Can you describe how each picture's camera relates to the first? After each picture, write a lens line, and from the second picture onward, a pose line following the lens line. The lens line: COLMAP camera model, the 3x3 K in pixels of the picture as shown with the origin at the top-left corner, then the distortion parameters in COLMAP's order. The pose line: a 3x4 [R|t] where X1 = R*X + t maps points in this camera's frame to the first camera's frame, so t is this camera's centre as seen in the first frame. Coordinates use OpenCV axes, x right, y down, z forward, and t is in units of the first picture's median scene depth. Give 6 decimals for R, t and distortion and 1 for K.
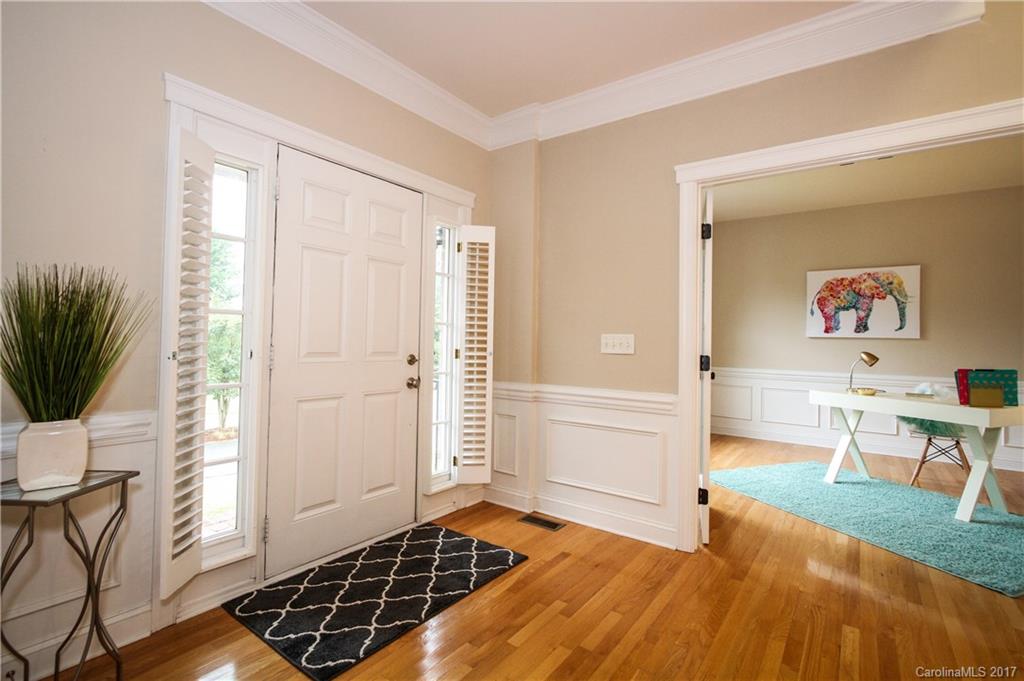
lens RADIAL K [[470.2, 0, 518.2], [0, 470.2, 329.1], [0, 0, 1]] dist [-0.011503, -0.000056]
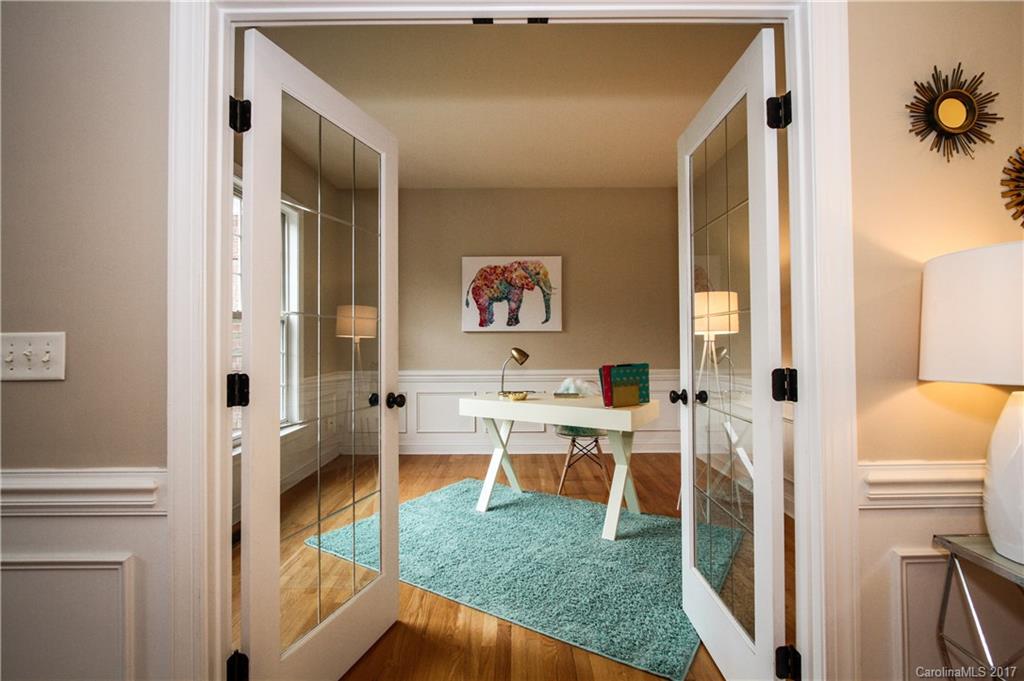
lens RADIAL K [[492.8, 0, 517.4], [0, 492.8, 330.0], [0, 0, 1]] dist [-0.014096, 0.000000]
pose [[0.803453, -0.015763, 0.595160, 0.180835], [0.009506, 0.999862, 0.013649, 0.003197], [-0.595293, -0.005309, 0.803491, 0.237201]]
